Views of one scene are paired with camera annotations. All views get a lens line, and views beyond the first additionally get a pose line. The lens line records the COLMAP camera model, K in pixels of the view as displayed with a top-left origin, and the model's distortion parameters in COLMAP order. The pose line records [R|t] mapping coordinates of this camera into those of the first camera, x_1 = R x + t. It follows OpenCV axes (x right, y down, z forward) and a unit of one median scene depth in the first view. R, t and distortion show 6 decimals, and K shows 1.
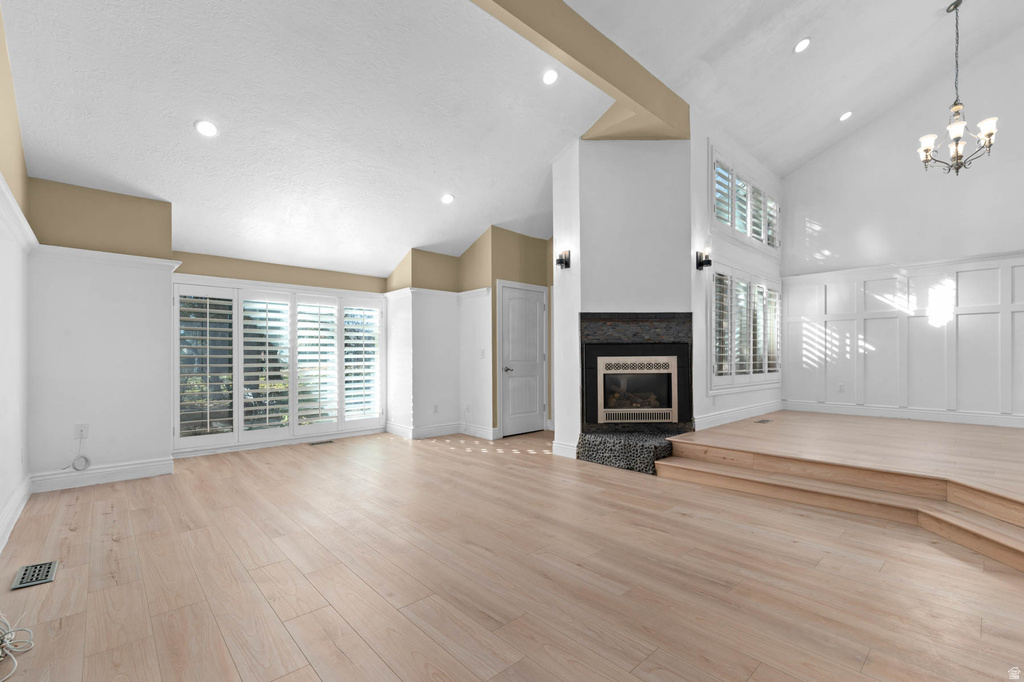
lens RADIAL K [[449.6, 0, 538.2], [0, 449.6, 355.0], [0, 0, 1]] dist [-0.000244, -0.000097]
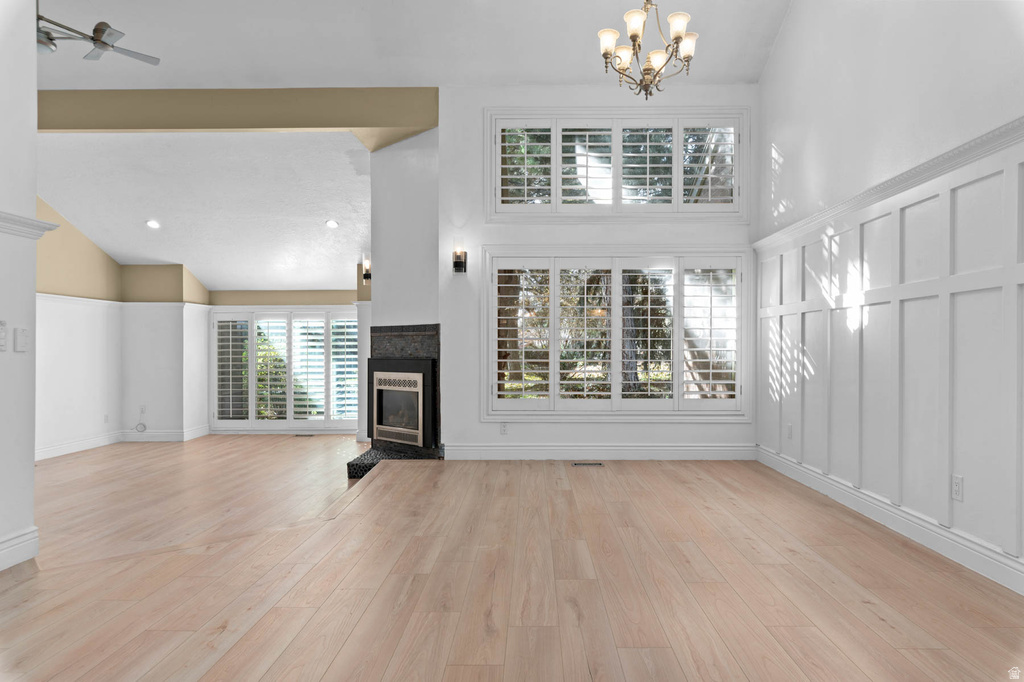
lens RADIAL K [[656.3, 0, 514.1], [0, 656.3, 350.2], [0, 0, 1]] dist [0.003613, 0.000291]
pose [[0.698782, 0.003386, -0.715326, 1.378738], [0.004284, 0.999951, 0.008918, -0.054514], [0.715321, -0.009296, 0.698734, 0.214219]]
